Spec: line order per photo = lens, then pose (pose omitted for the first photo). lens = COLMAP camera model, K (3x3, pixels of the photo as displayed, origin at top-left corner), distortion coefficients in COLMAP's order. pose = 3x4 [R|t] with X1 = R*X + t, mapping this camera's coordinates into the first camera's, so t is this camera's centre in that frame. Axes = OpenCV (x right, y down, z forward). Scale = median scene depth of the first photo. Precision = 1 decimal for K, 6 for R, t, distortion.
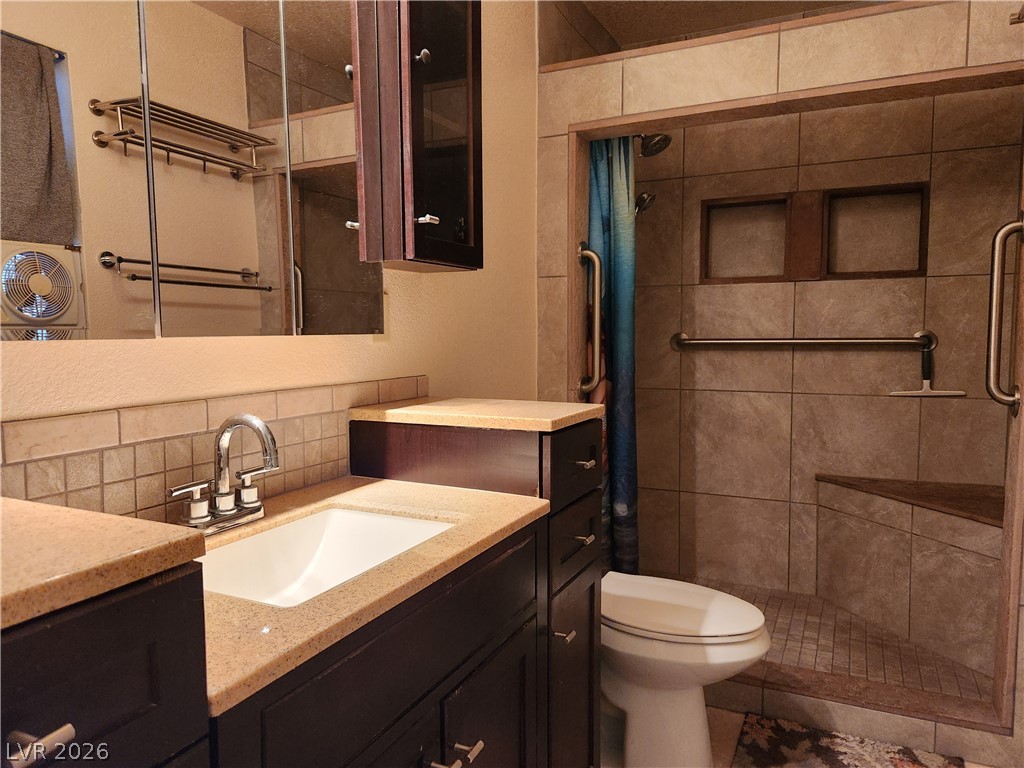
lens RADIAL K [[689.7, 0, 511.0], [0, 689.7, 385.5], [0, 0, 1]] dist [0.004393, -0.005280]
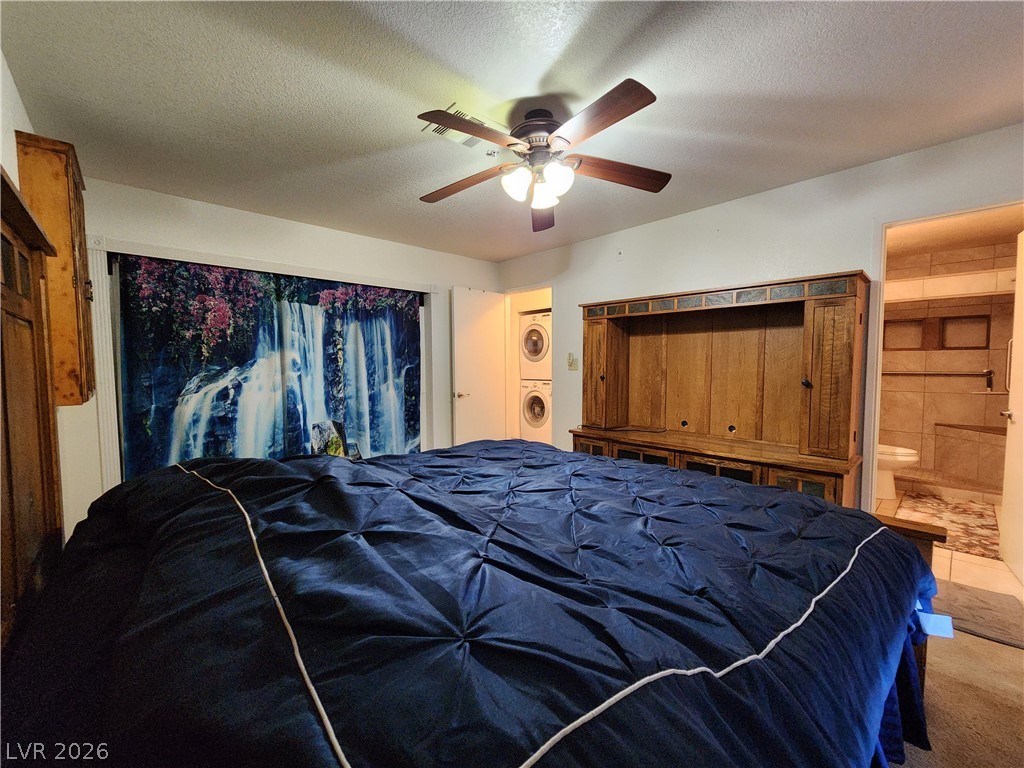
lens RADIAL K [[416.2, 0, 516.5], [0, 416.2, 385.5], [0, 0, 1]] dist [-0.002651, -0.000377]
pose [[0.929022, 0.023309, -0.369289, -0.493451], [-0.031975, 0.999338, -0.017363, 0.067301], [0.368640, 0.027938, 0.929152, -1.139432]]
